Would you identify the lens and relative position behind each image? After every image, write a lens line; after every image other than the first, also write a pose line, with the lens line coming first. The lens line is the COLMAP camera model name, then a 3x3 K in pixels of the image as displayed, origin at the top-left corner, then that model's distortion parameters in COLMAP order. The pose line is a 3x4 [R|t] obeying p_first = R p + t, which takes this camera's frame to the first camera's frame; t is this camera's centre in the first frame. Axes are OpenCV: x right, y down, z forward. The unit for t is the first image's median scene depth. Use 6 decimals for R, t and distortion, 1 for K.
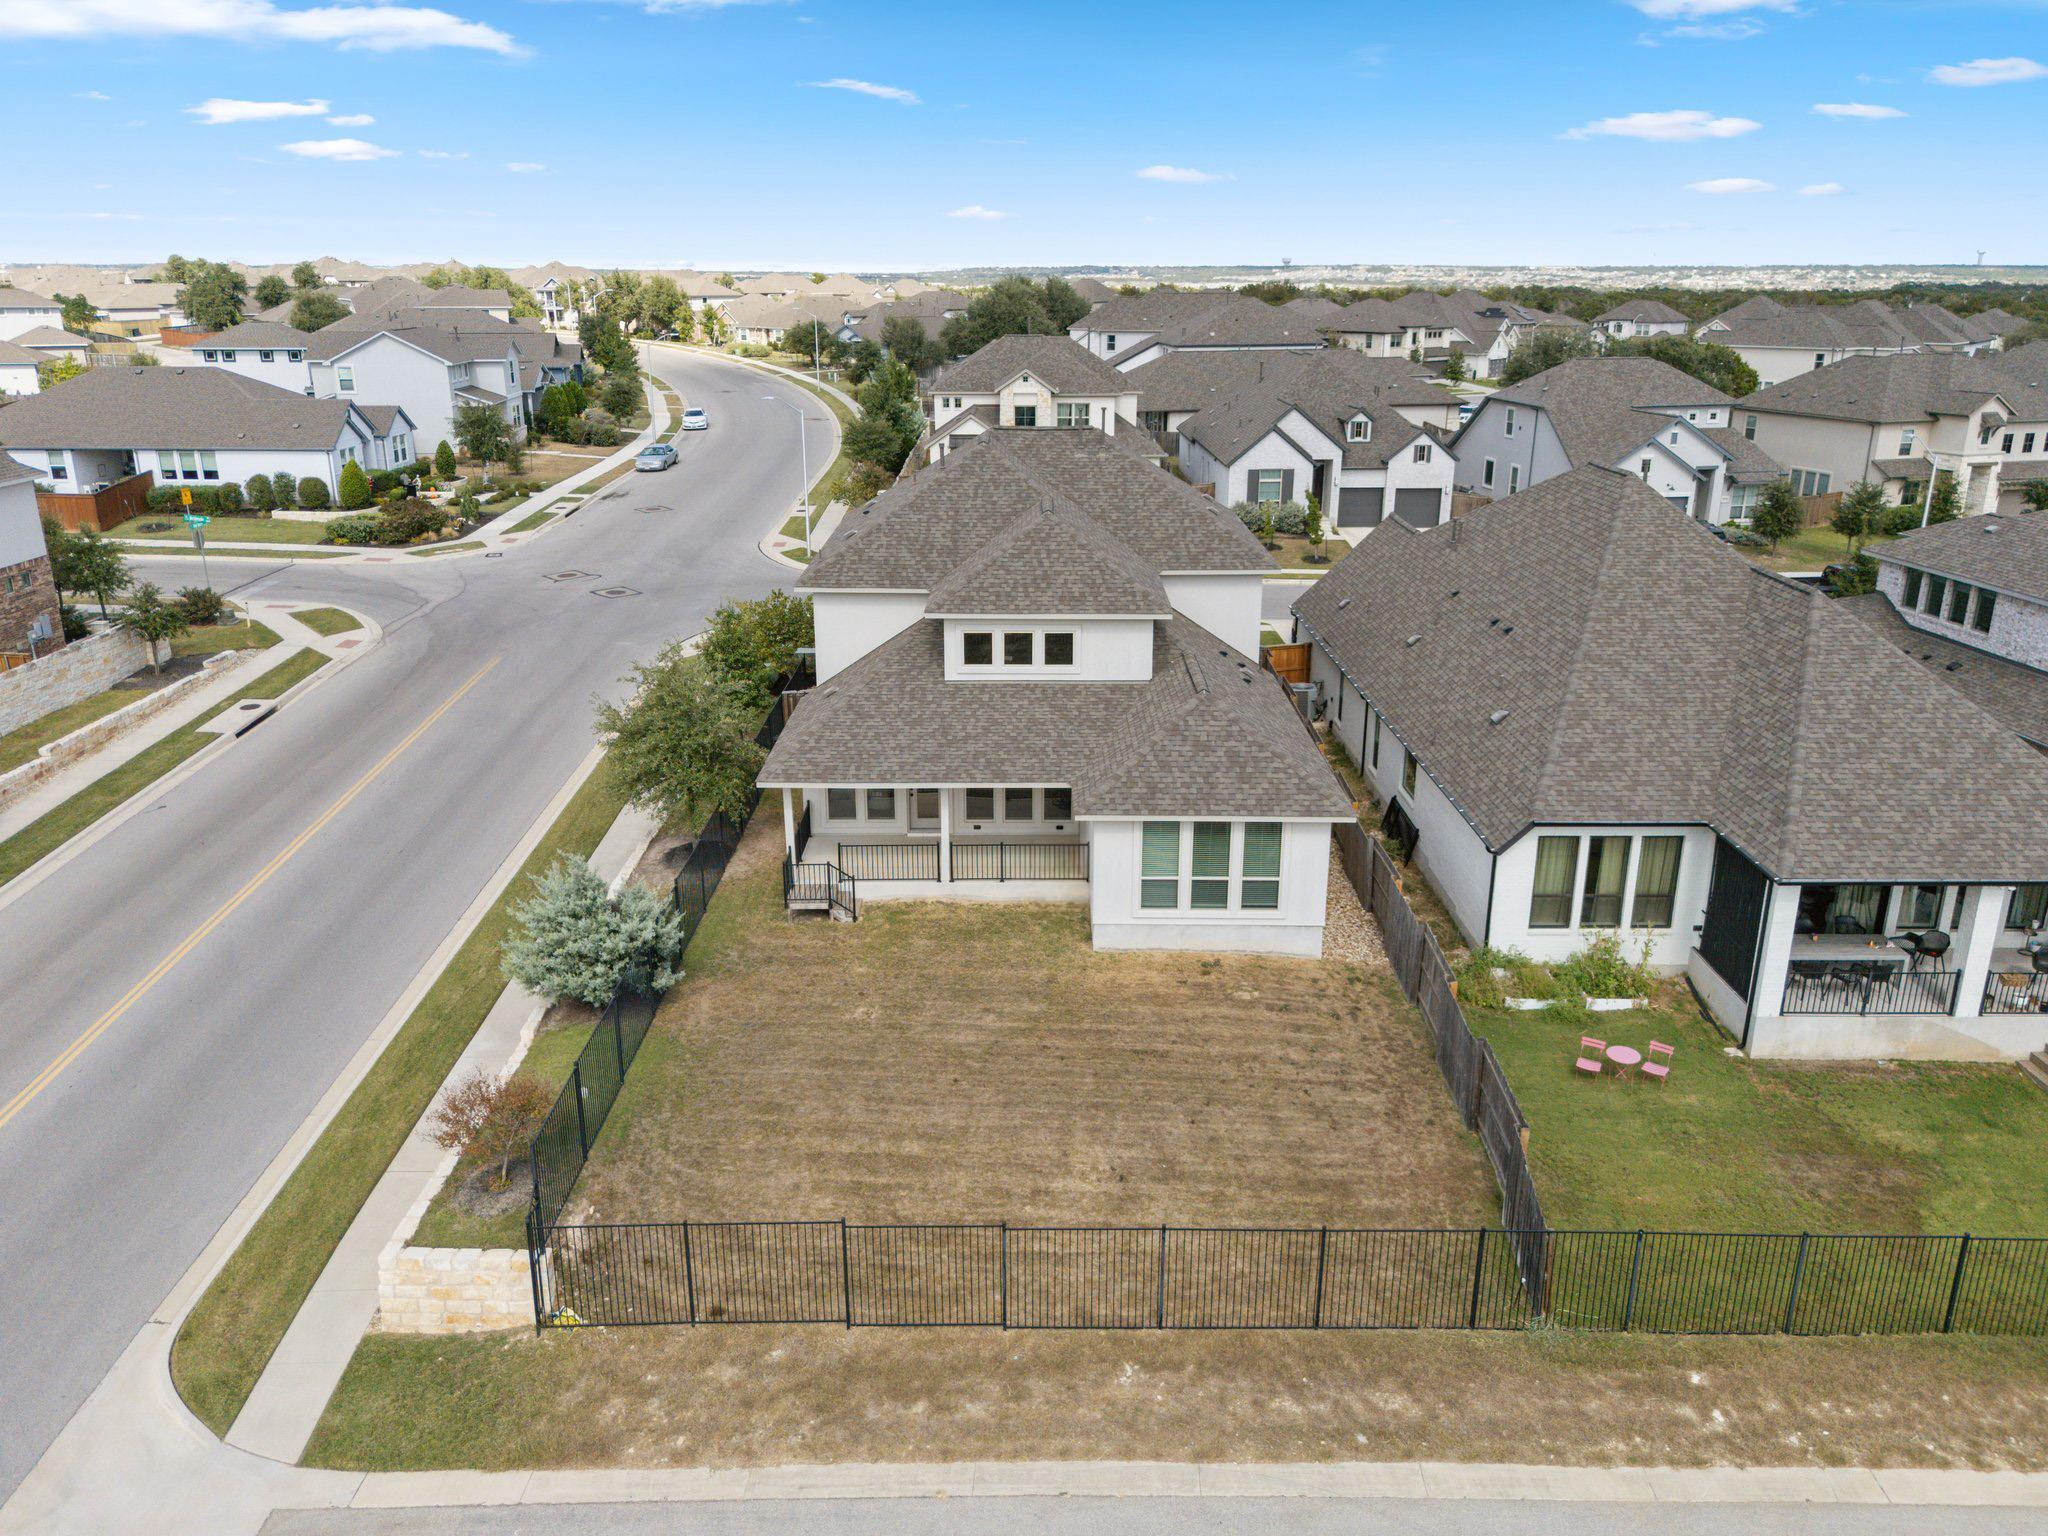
lens RADIAL K [[1530.7, 0, 1031.5], [0, 1530.7, 770.3], [0, 0, 1]] dist [0.049292, -0.031577]
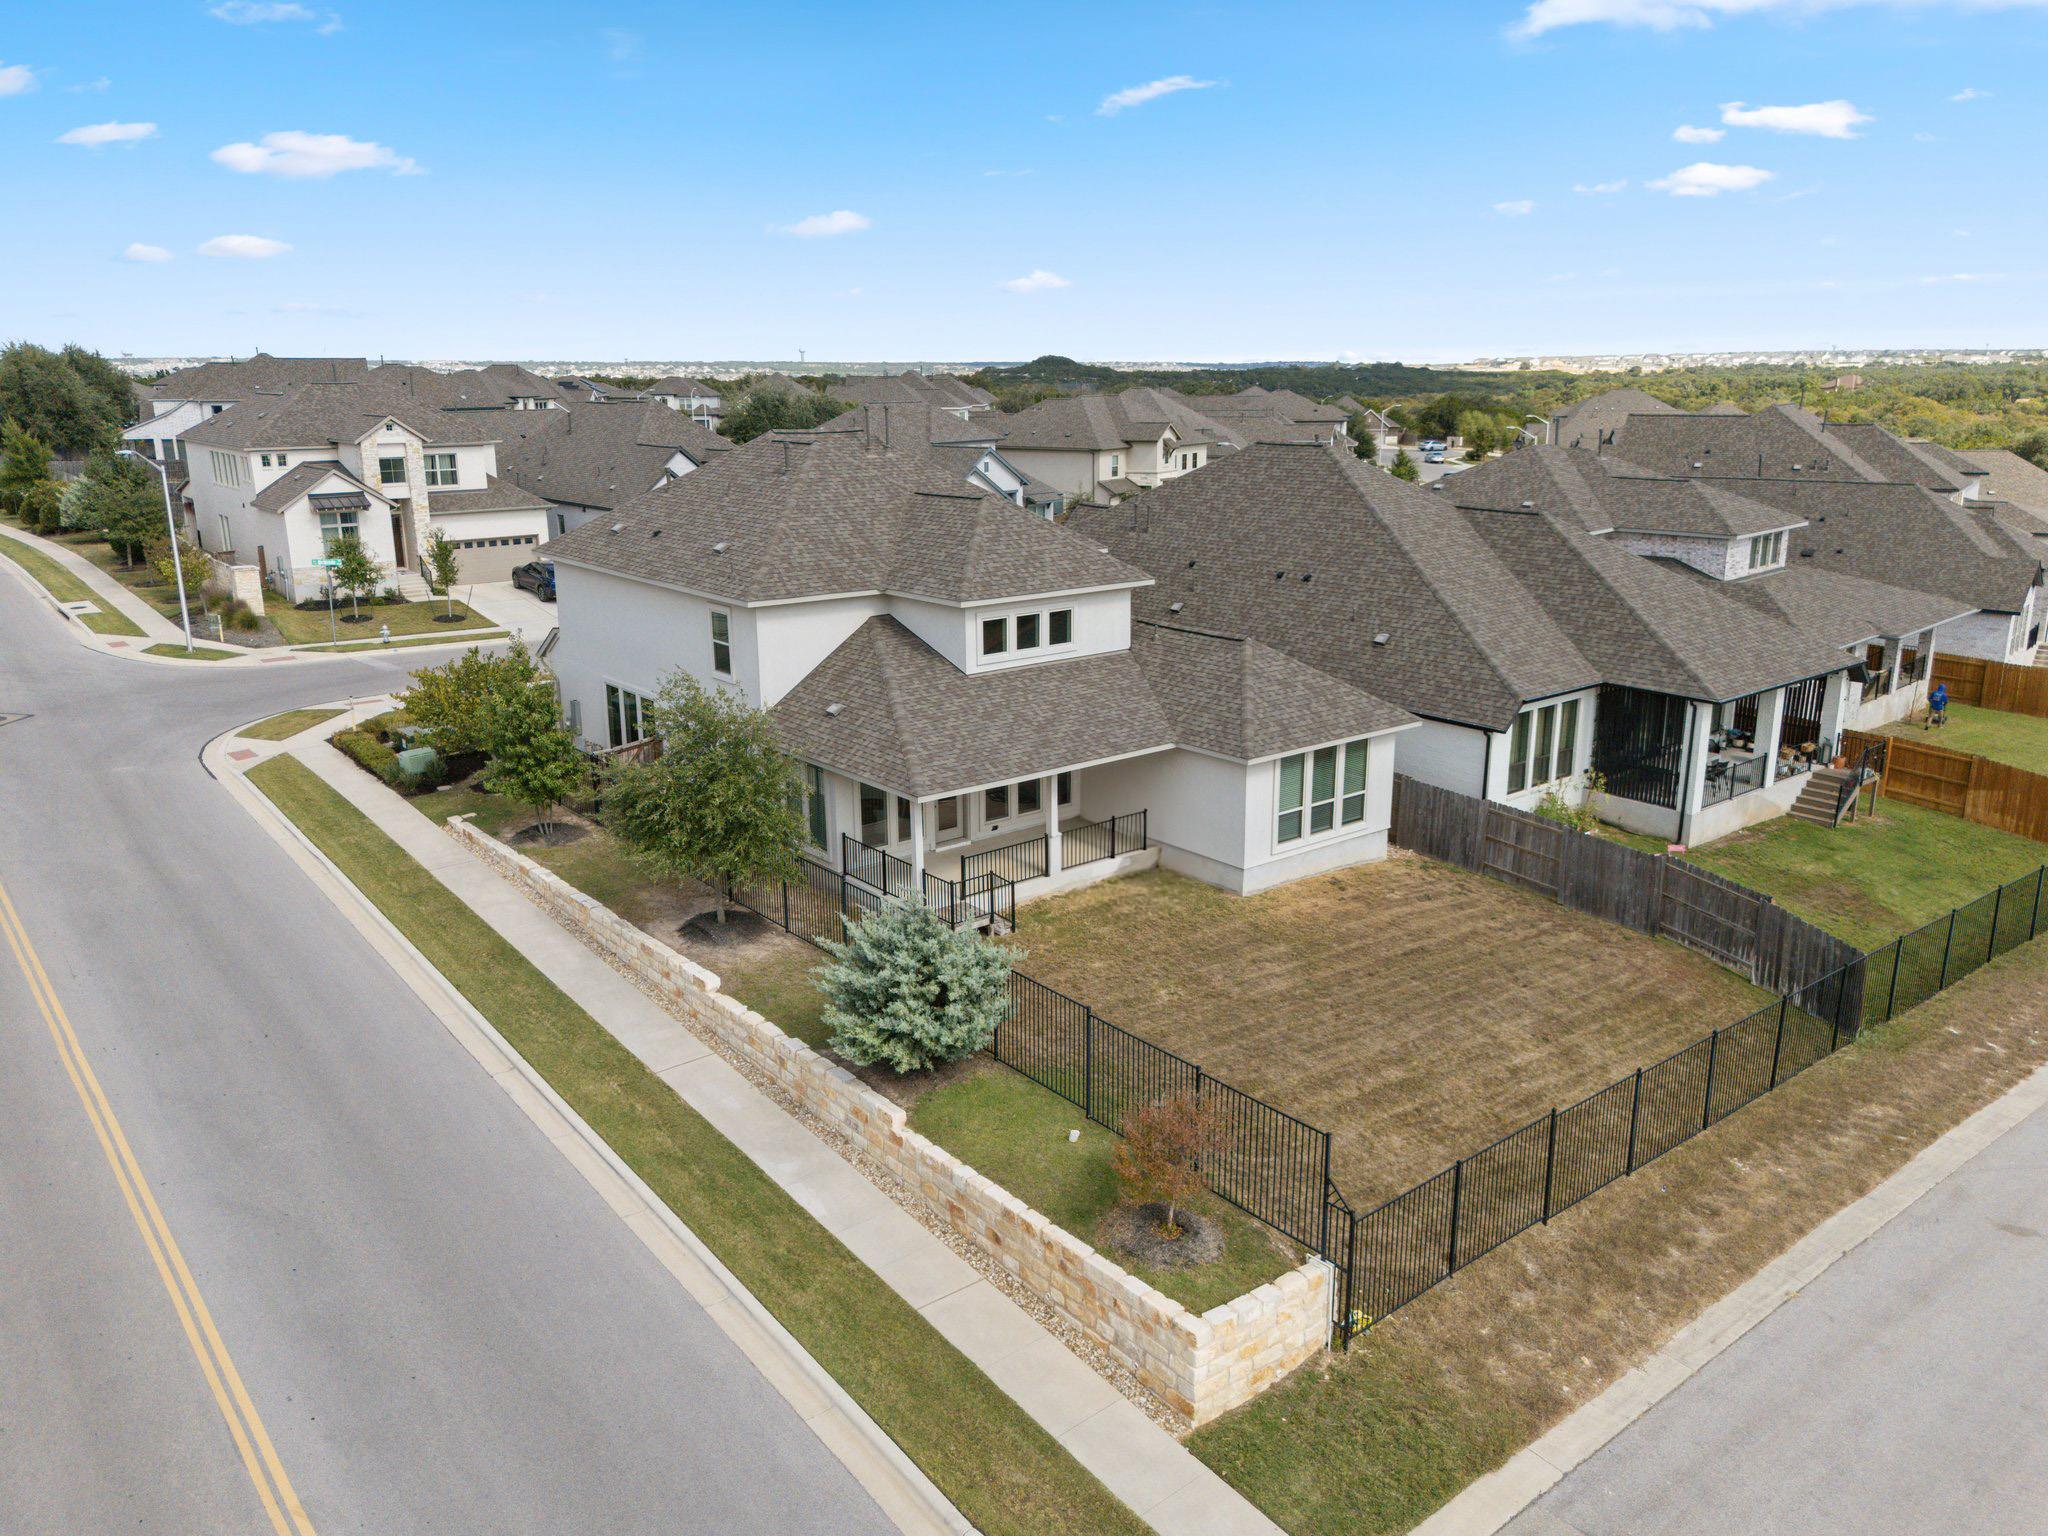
lens RADIAL K [[1530.7, 0, 1037.2], [0, 1530.7, 768.5], [0, 0, 1]] dist [0.049292, -0.031577]
pose [[0.773259, -0.165463, 0.612122, -0.691908], [0.201271, 0.979479, 0.010510, -0.004037], [-0.601300, 0.115075, 0.790694, 0.272675]]
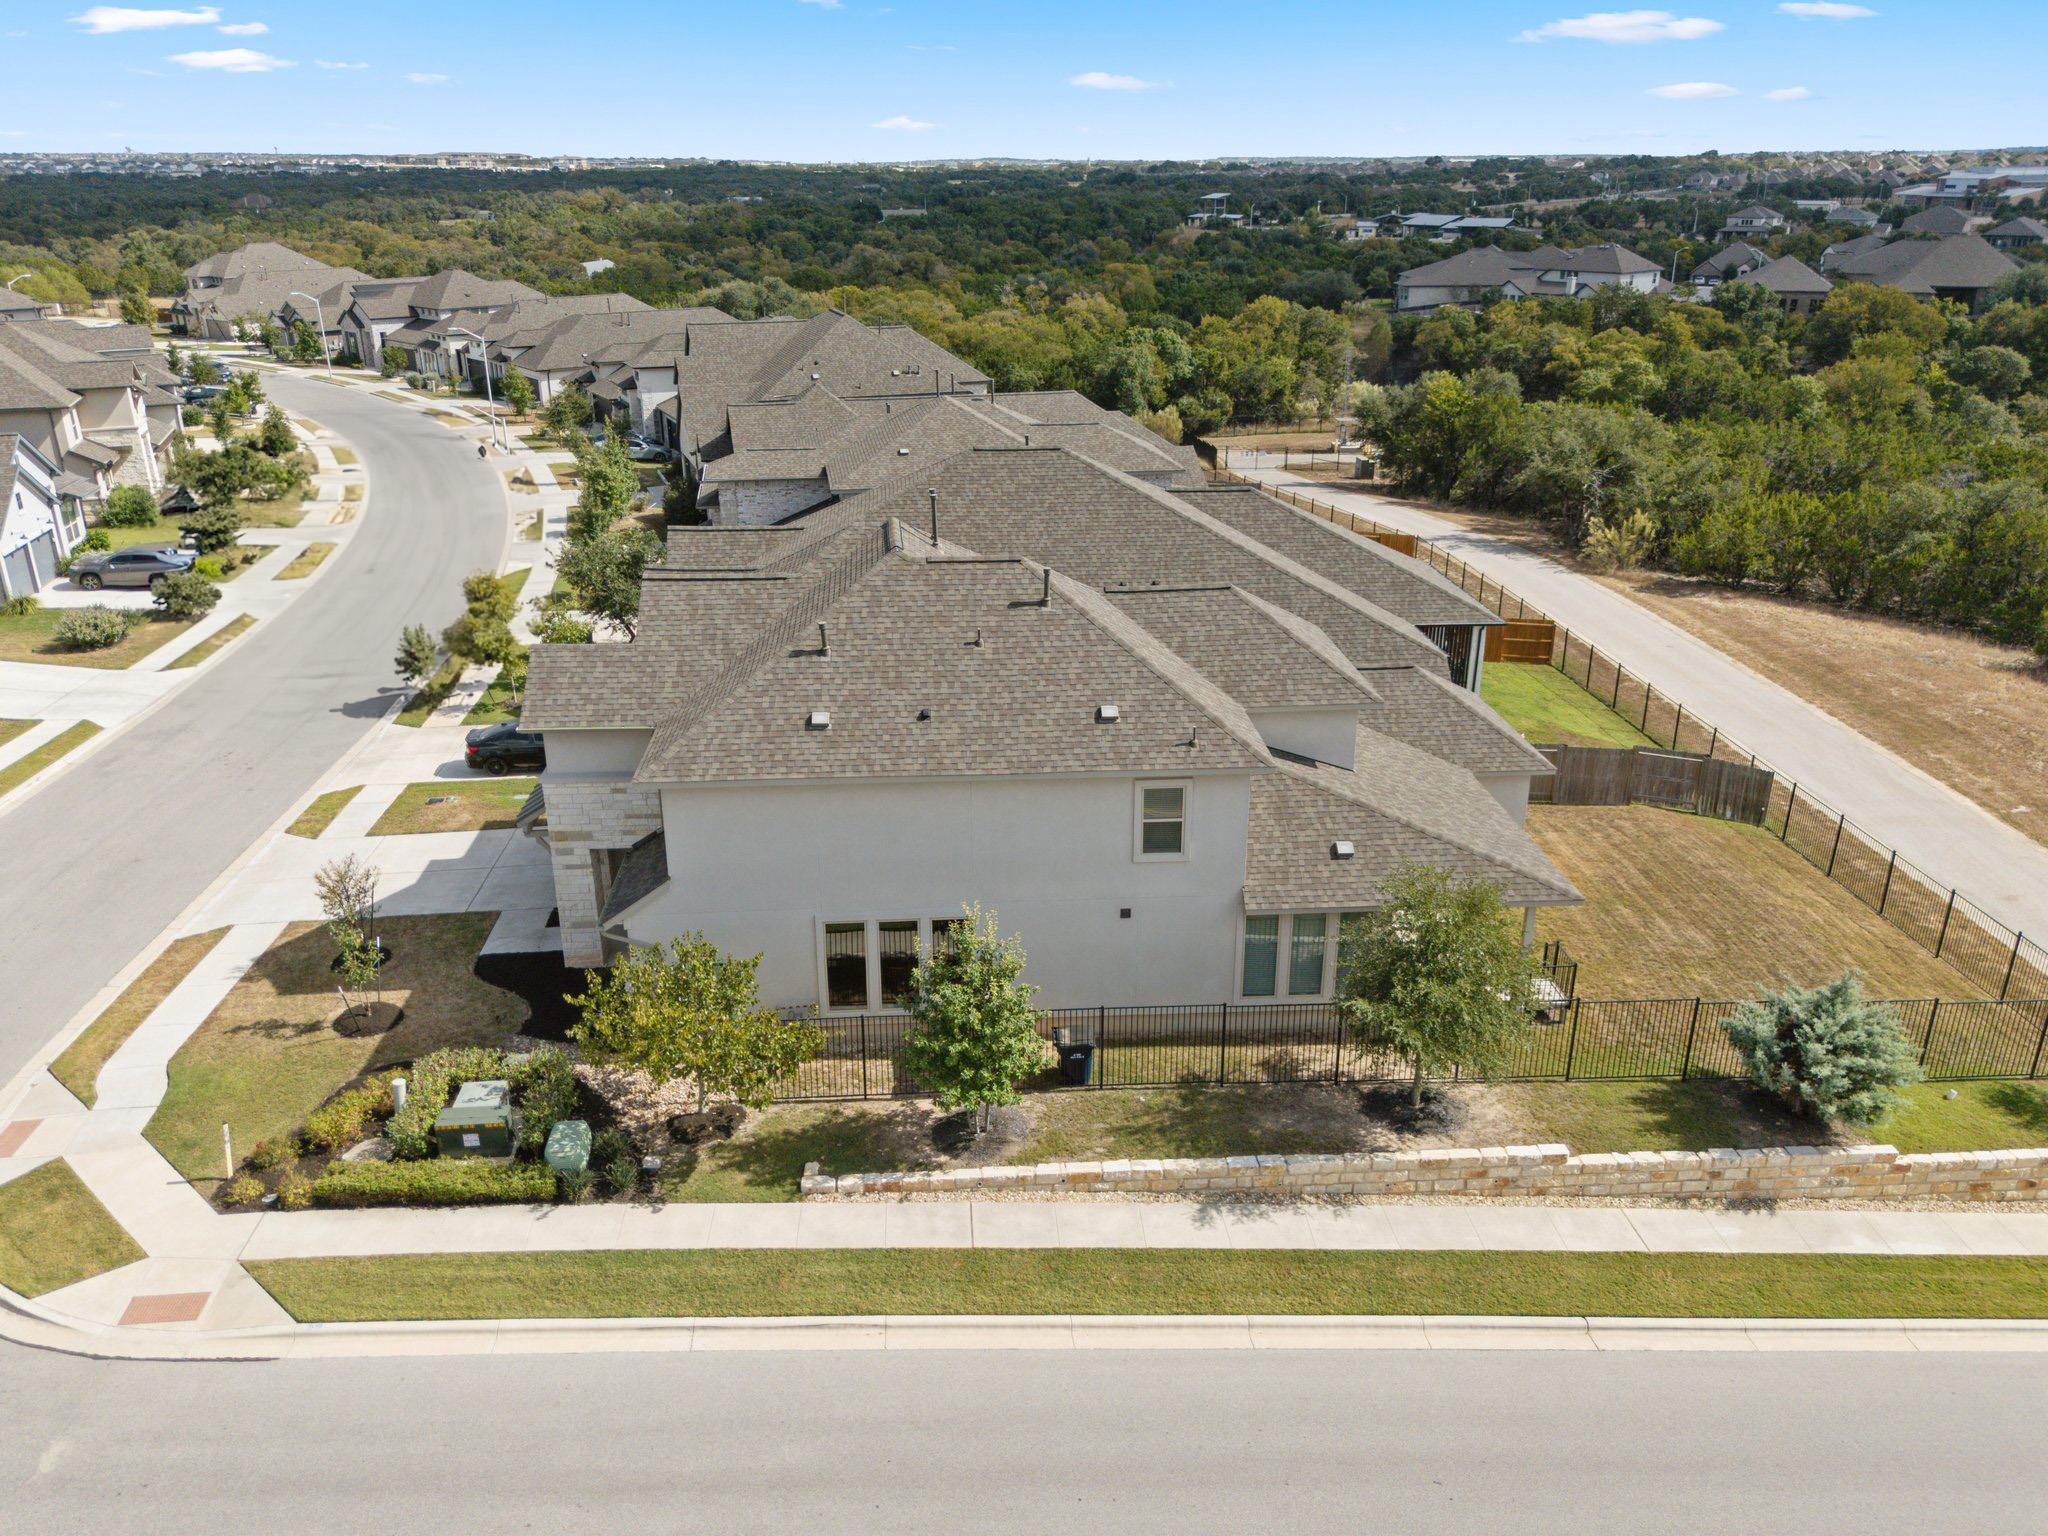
lens RADIAL K [[1530.7, 0, 1020.6], [0, 1530.7, 768.9], [0, 0, 1]] dist [0.049292, -0.031577]
pose [[-0.073628, -0.357134, 0.931147, -1.019173], [0.313473, 0.878070, 0.361564, -0.508447], [-0.946738, 0.318510, 0.047301, 1.289891]]
